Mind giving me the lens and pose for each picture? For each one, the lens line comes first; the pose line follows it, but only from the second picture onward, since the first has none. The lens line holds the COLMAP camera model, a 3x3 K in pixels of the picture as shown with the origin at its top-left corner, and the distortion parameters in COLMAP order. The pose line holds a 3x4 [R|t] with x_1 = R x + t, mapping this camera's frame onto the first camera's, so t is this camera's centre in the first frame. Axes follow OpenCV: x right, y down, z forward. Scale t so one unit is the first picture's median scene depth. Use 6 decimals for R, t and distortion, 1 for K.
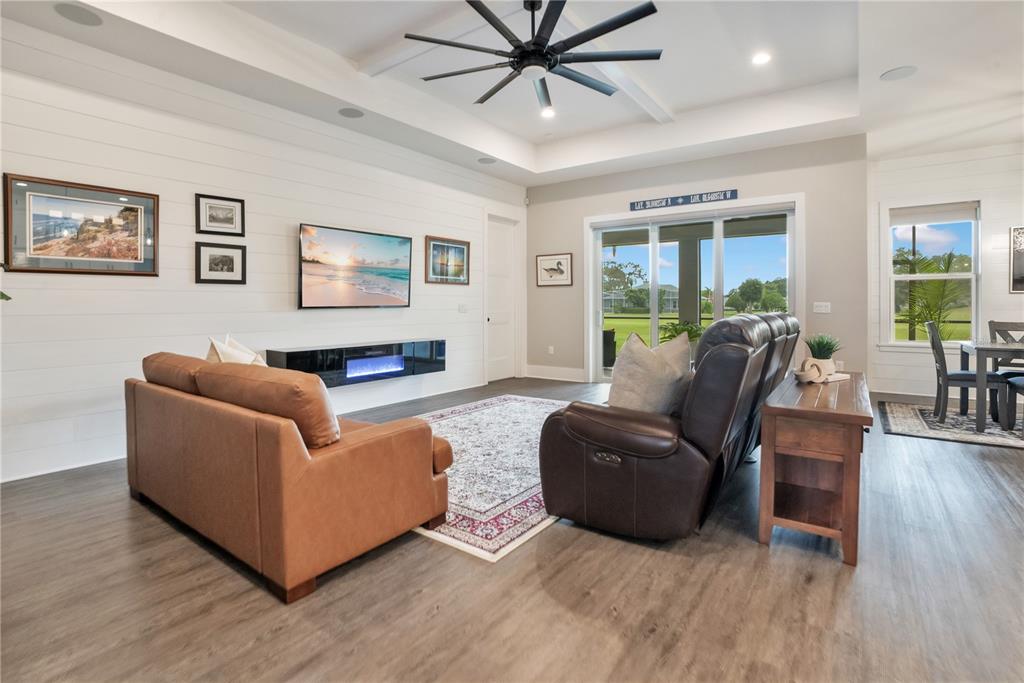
lens RADIAL K [[498.2, 0, 485.9], [0, 498.2, 316.1], [0, 0, 1]] dist [-0.053457, 0.011636]
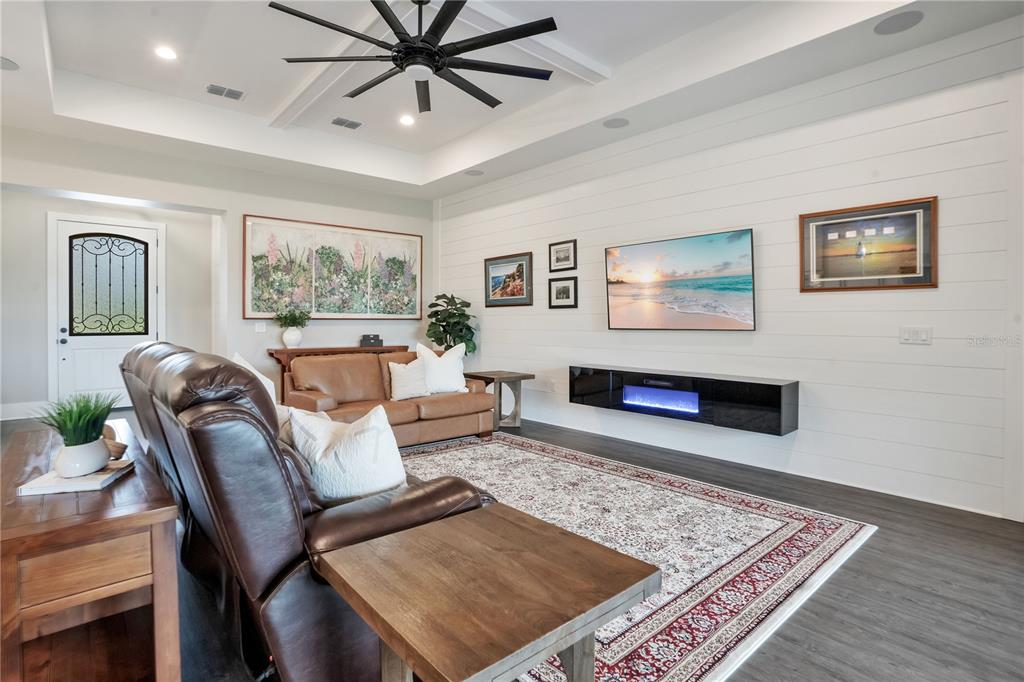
lens RADIAL K [[498.2, 0, 506.9], [0, 498.2, 326.5], [0, 0, 1]] dist [-0.053457, 0.011636]
pose [[-0.210044, 0.016623, -0.977551, 0.567733], [-0.024011, 0.999466, 0.022155, -0.030778], [0.977397, 0.028126, -0.209533, 0.812048]]
